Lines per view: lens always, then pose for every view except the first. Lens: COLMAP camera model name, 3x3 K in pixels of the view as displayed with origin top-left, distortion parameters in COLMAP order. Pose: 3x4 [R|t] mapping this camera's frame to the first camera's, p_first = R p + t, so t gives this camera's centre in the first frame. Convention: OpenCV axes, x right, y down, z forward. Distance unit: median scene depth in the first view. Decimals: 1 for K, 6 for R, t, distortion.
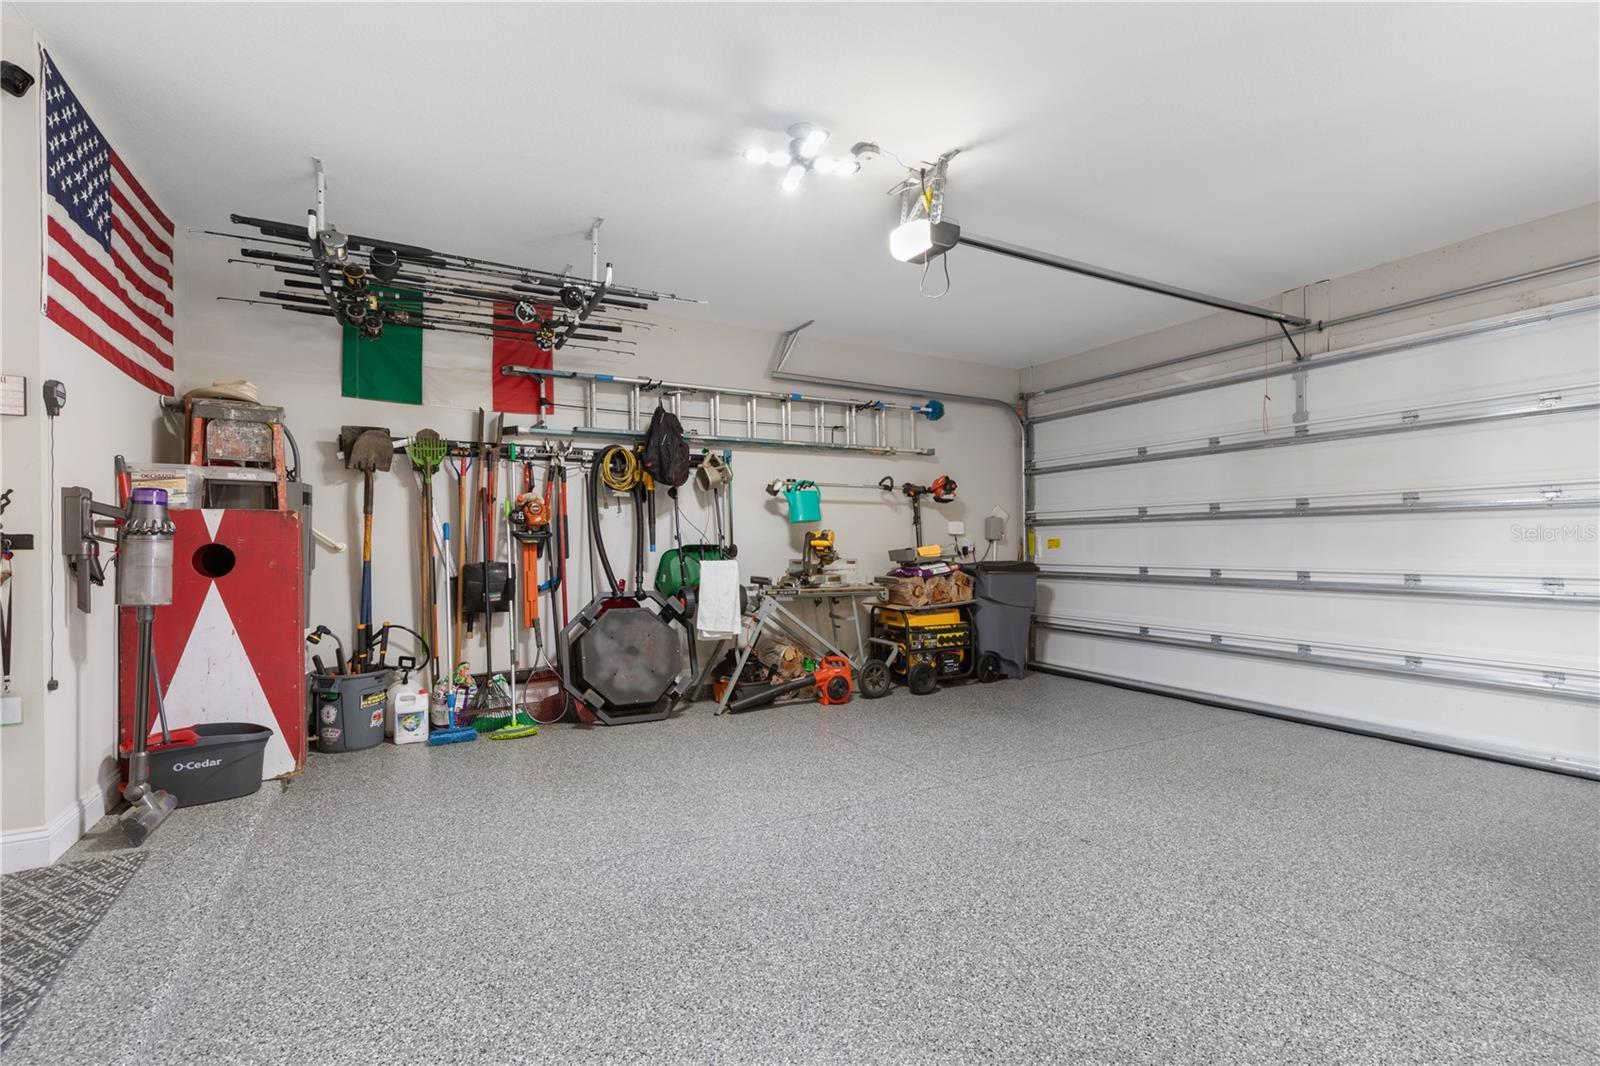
lens RADIAL K [[723.8, 0, 804.0], [0, 723.8, 538.0], [0, 0, 1]] dist [0.011979, -0.003601]
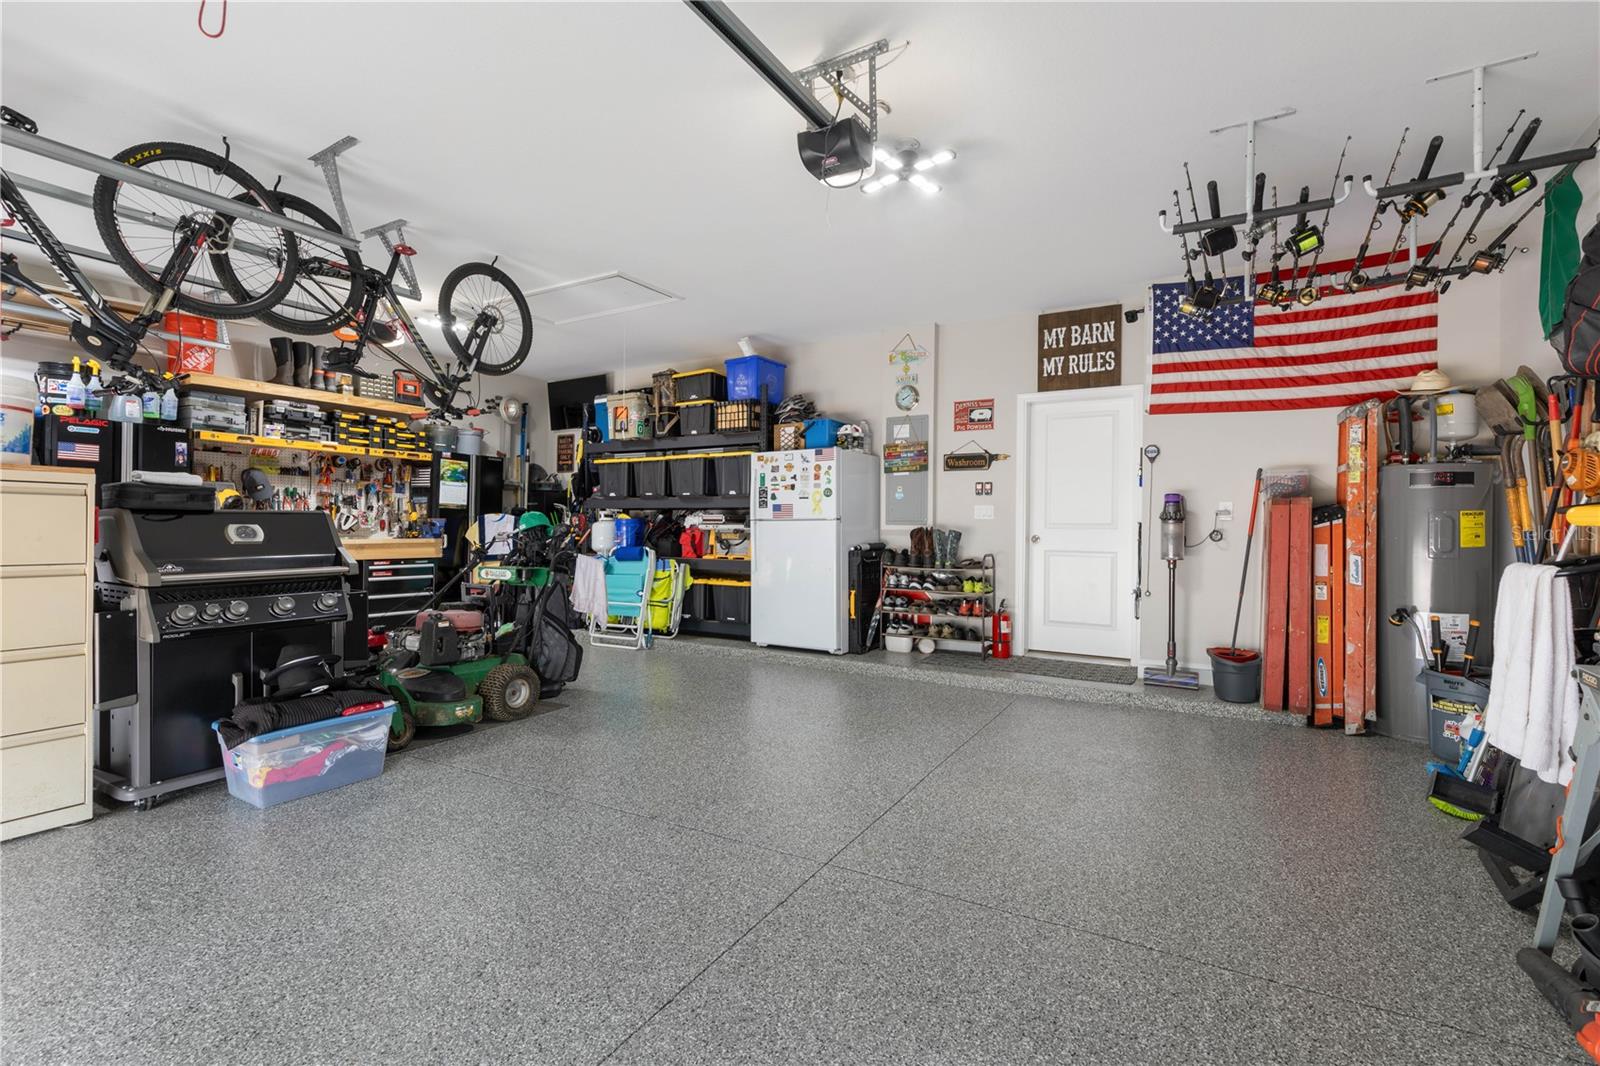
lens RADIAL K [[723.8, 0, 801.5], [0, 723.8, 533.6], [0, 0, 1]] dist [0.011979, -0.003601]
pose [[-0.869328, -0.002064, -0.494232, 0.635436], [-0.002492, 0.999997, 0.000208, 0.024930], [0.494230, 0.001412, -0.869330, 1.774210]]
